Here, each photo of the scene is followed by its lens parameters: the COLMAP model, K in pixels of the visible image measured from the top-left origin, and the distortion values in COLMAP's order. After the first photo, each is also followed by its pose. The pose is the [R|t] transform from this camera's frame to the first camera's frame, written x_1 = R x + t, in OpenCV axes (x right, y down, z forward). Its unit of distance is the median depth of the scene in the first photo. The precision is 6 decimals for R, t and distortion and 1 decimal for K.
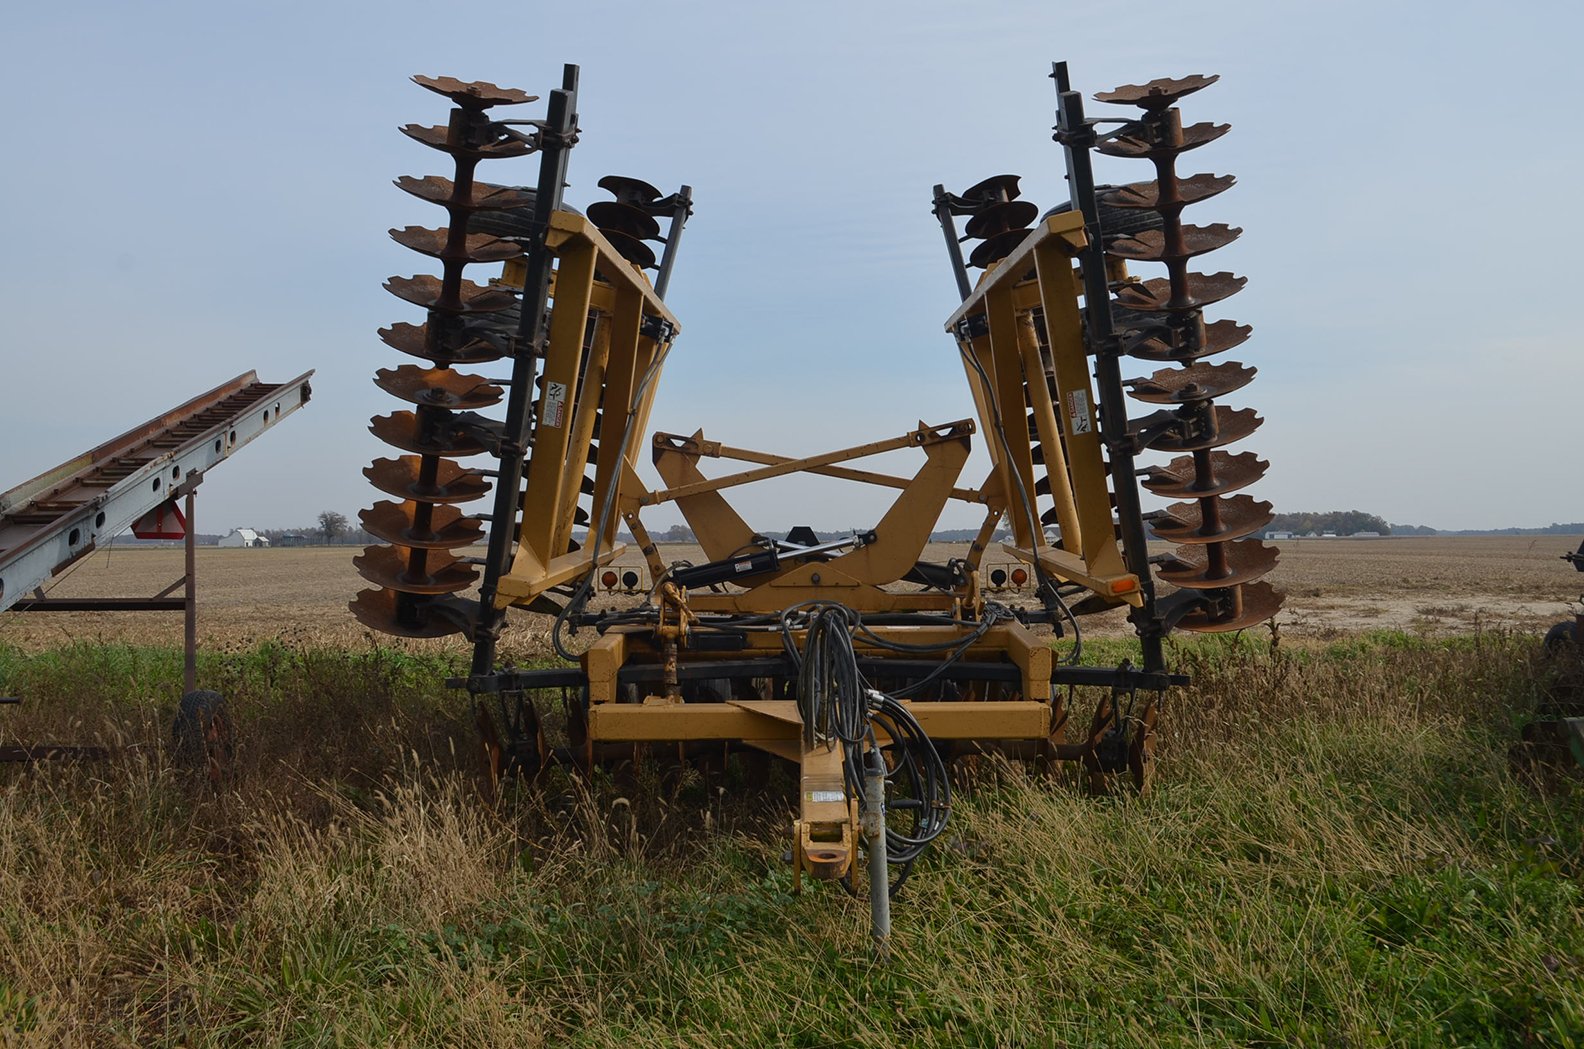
lens RADIAL K [[1236.9, 0, 839.5], [0, 1236.9, 528.8], [0, 0, 1]] dist [-0.080320, 0.000365]
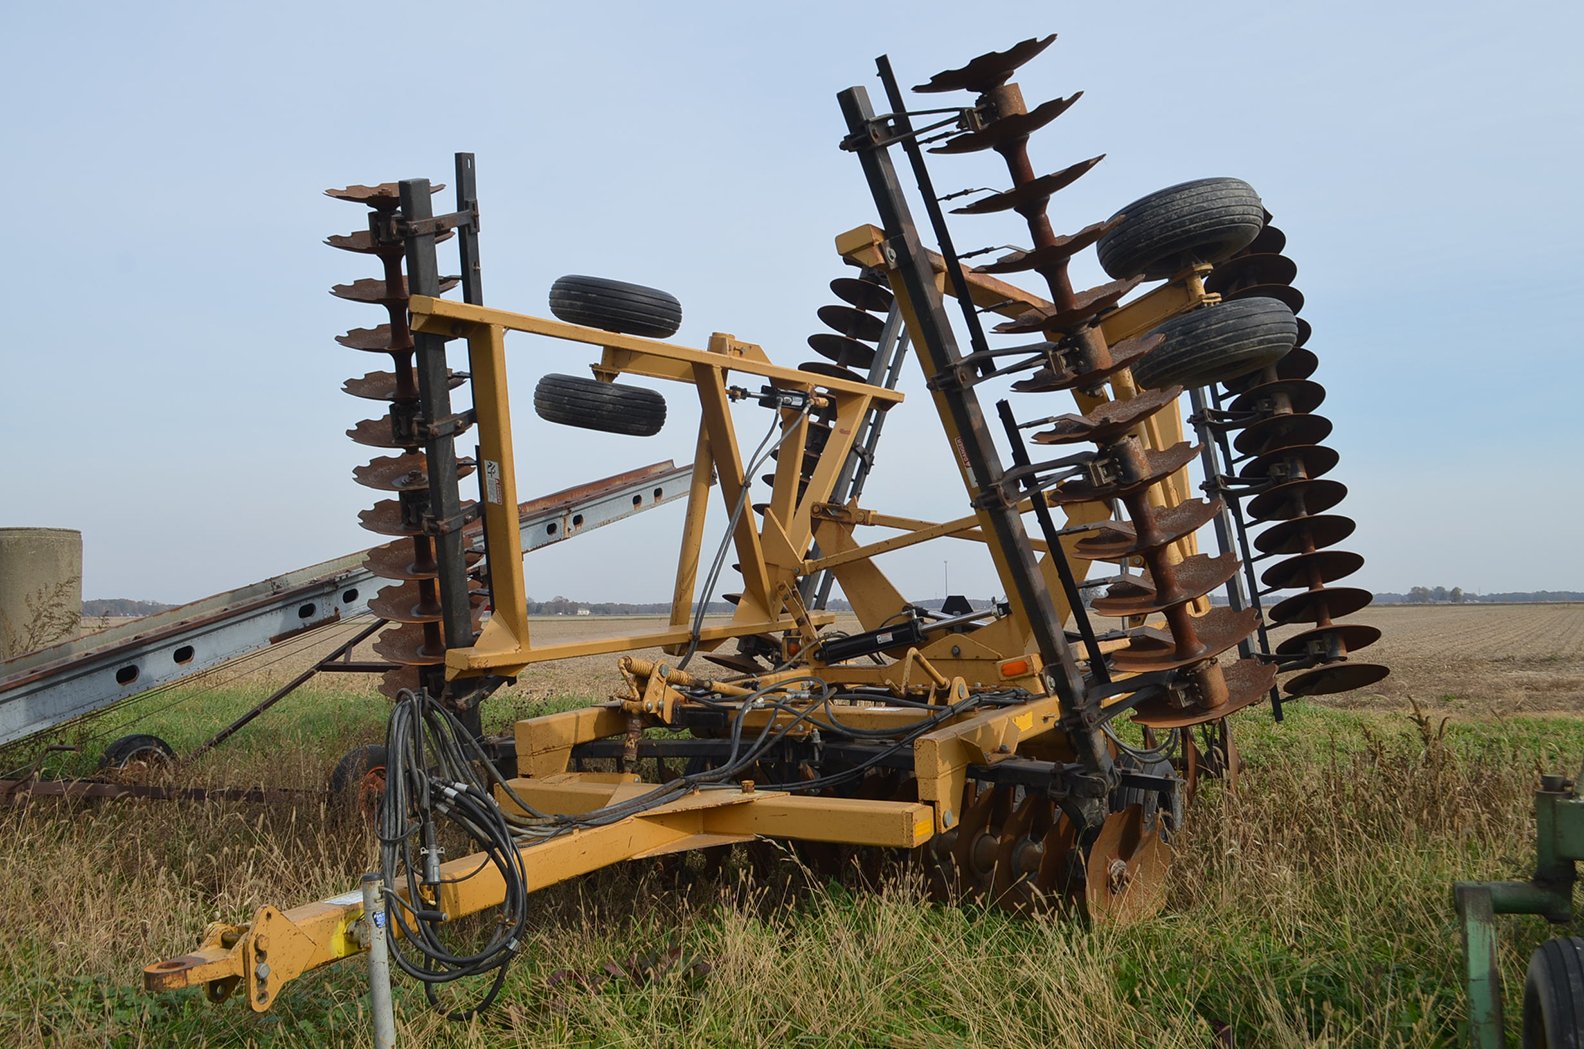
lens RADIAL K [[1196.0, 0, 791.8], [0, 1196.0, 545.1], [0, 0, 1]] dist [-0.087281, -0.001443]
pose [[0.909097, -0.027846, -0.415652, 0.305950], [0.010273, 0.998959, -0.044456, -0.001399], [0.416457, 0.036145, 0.908437, 0.152686]]
